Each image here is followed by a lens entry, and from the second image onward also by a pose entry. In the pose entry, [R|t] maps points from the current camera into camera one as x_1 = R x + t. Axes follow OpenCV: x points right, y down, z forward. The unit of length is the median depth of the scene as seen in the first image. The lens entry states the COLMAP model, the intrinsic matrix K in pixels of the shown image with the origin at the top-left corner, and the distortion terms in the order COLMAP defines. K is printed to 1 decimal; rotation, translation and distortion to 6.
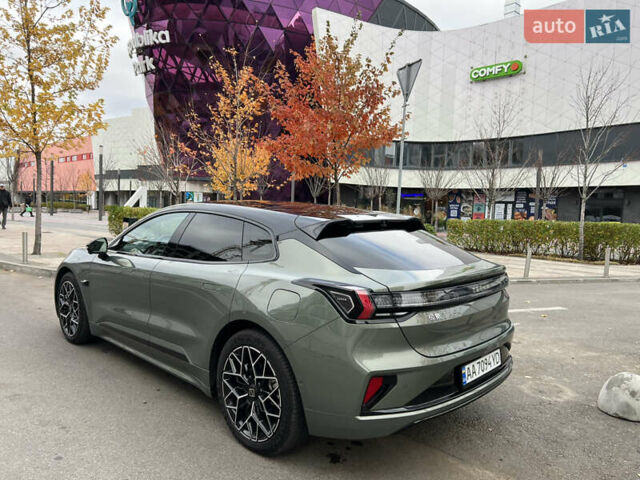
lens RADIAL K [[477.3, 0, 309.3], [0, 477.3, 240.2], [0, 0, 1]] dist [0.049512, -0.057414]
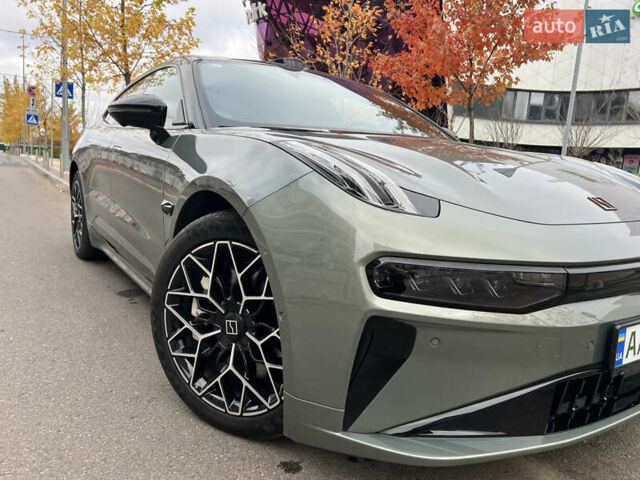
lens RADIAL K [[474.0, 0, 313.1], [0, 474.0, 242.5], [0, 0, 1]] dist [0.052406, -0.057599]
pose [[0.976723, 0.061359, -0.205542, -0.021226], [-0.045359, 0.995626, 0.081675, 0.037300], [0.209655, -0.070451, 0.975234, 0.169187]]
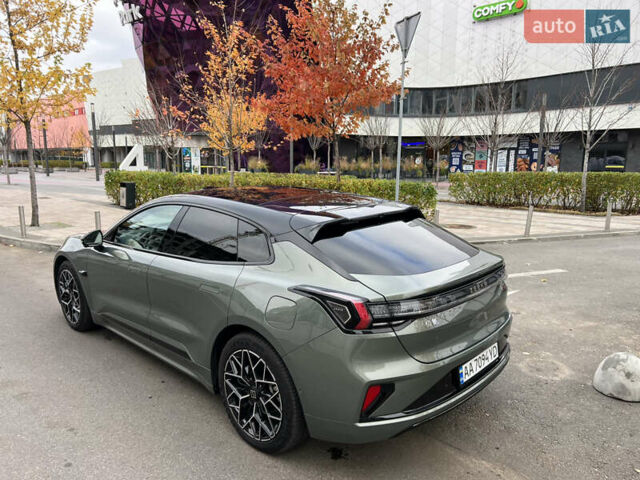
lens RADIAL K [[478.1, 0, 312.4], [0, 478.1, 238.5], [0, 0, 1]] dist [0.052745, -0.061962]
pose [[0.999502, -0.031544, 0.000491, 0.003796], [0.031327, 0.994217, 0.102722, -0.027755], [-0.003728, -0.102655, 0.994710, 0.004728]]
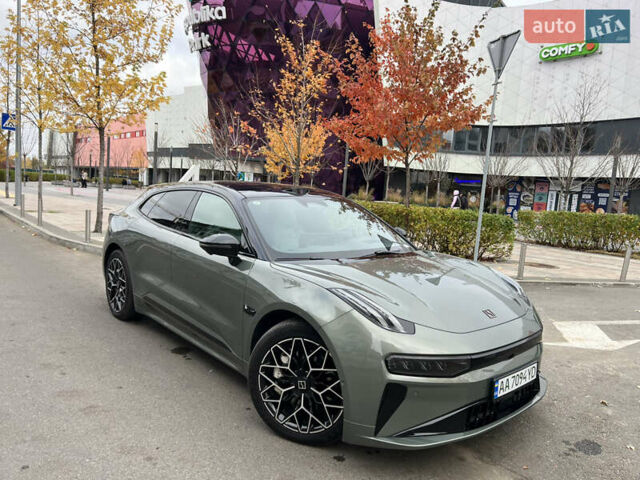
lens RADIAL K [[474.0, 0, 313.1], [0, 474.0, 242.5], [0, 0, 1]] dist [0.052406, -0.057599]
pose [[0.996032, 0.040585, -0.079199, -0.046352], [-0.037175, 0.998336, 0.044074, -0.009135], [0.080856, -0.040955, 0.995884, 0.057294]]
